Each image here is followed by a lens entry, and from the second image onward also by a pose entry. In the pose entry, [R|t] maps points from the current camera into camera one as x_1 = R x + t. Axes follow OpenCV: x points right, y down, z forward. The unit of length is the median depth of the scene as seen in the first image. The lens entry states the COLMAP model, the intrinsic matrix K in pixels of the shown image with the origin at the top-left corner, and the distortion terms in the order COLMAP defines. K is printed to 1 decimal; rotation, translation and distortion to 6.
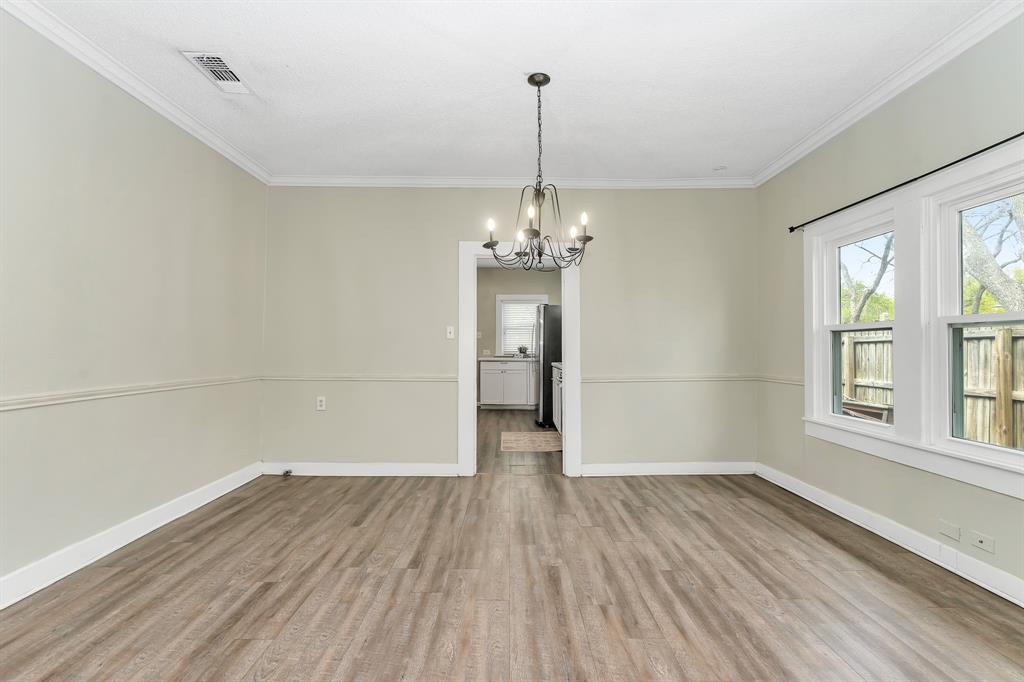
lens RADIAL K [[494.1, 0, 512.0], [0, 494.1, 338.5], [0, 0, 1]] dist [0.003277, 0.000076]
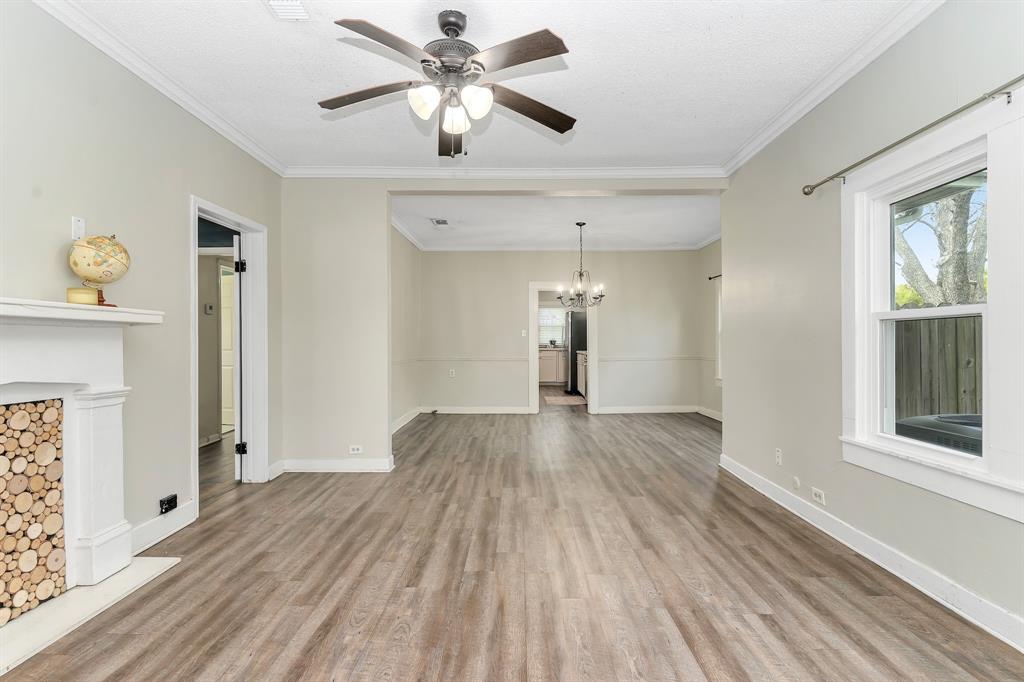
lens RADIAL K [[494.1, 0, 511.8], [0, 494.1, 337.9], [0, 0, 1]] dist [0.003277, 0.000076]
pose [[0.999704, -0.004430, -0.023923, -0.106628], [0.004827, 0.999852, 0.016525, -0.021305], [0.023846, -0.016636, 0.999577, -0.649830]]
